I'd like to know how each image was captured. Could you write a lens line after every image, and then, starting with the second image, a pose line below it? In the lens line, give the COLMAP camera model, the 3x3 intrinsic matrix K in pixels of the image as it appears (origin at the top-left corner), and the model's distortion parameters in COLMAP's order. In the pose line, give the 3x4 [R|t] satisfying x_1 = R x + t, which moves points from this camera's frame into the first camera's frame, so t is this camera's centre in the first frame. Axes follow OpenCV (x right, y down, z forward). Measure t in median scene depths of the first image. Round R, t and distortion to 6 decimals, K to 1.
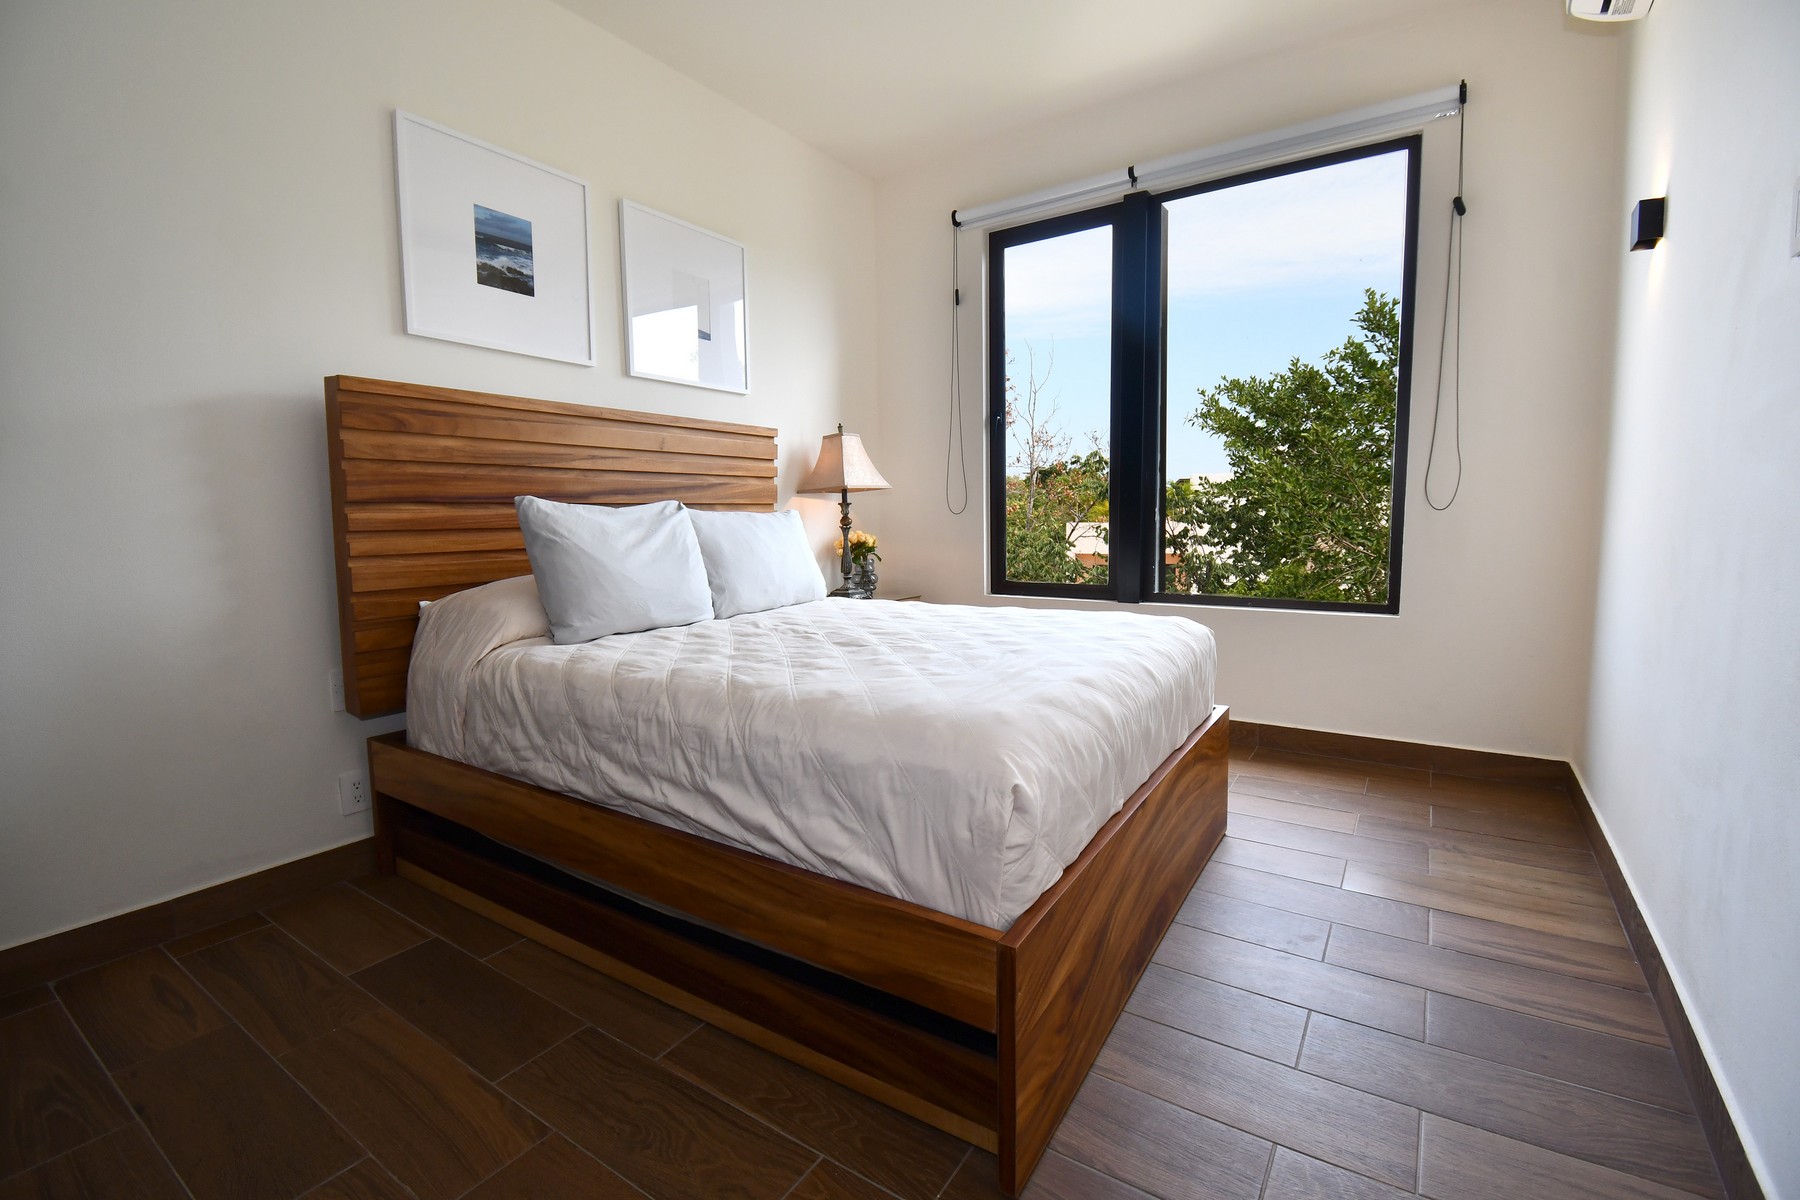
lens RADIAL K [[802.1, 0, 900.0], [0, 802.1, 600.0], [0, 0, 1]] dist [0.001834, -0.013402]
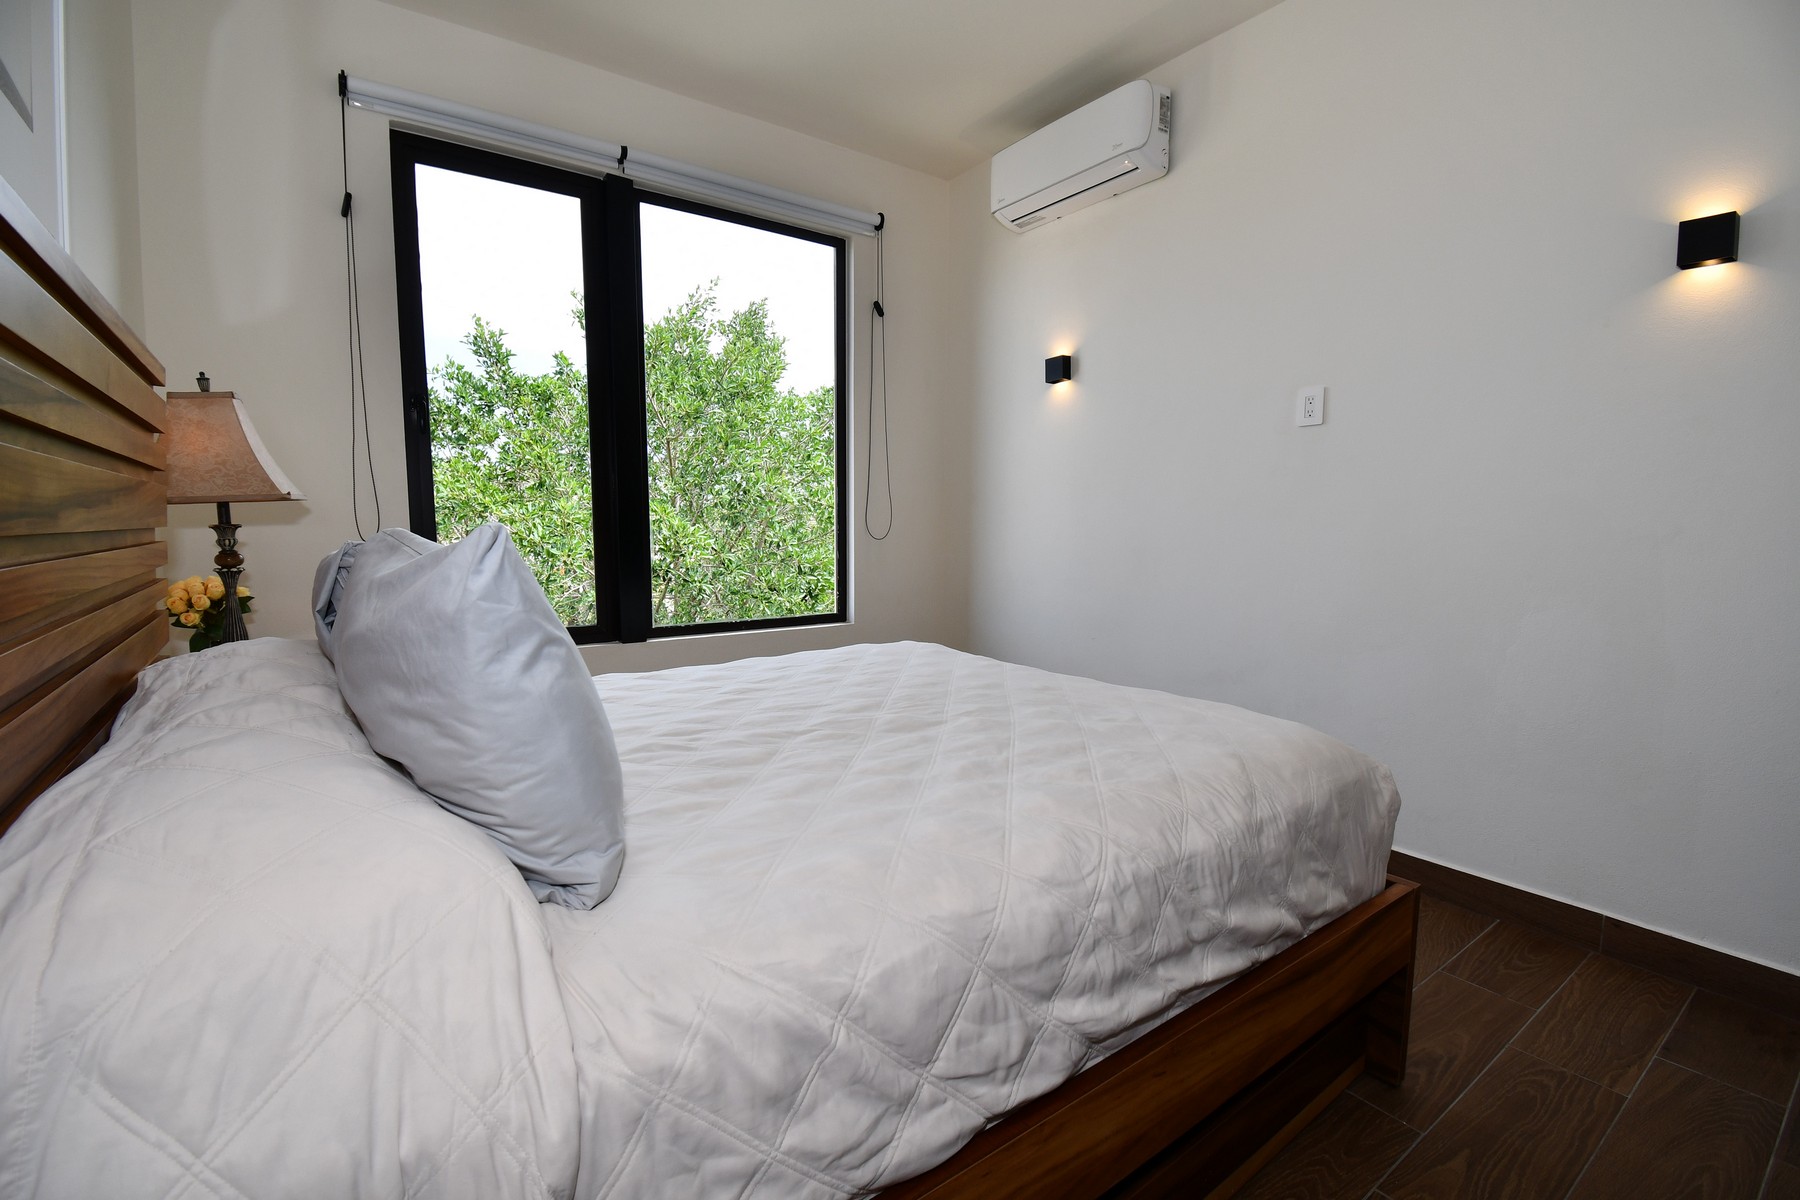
lens RADIAL K [[802.1, 0, 900.0], [0, 802.1, 600.0], [0, 0, 1]] dist [0.001834, -0.013402]
pose [[0.333872, -0.070171, 0.940003, -0.415737], [0.096946, 0.994493, 0.039806, -0.049922], [-0.937620, 0.077840, 0.338837, 0.412177]]
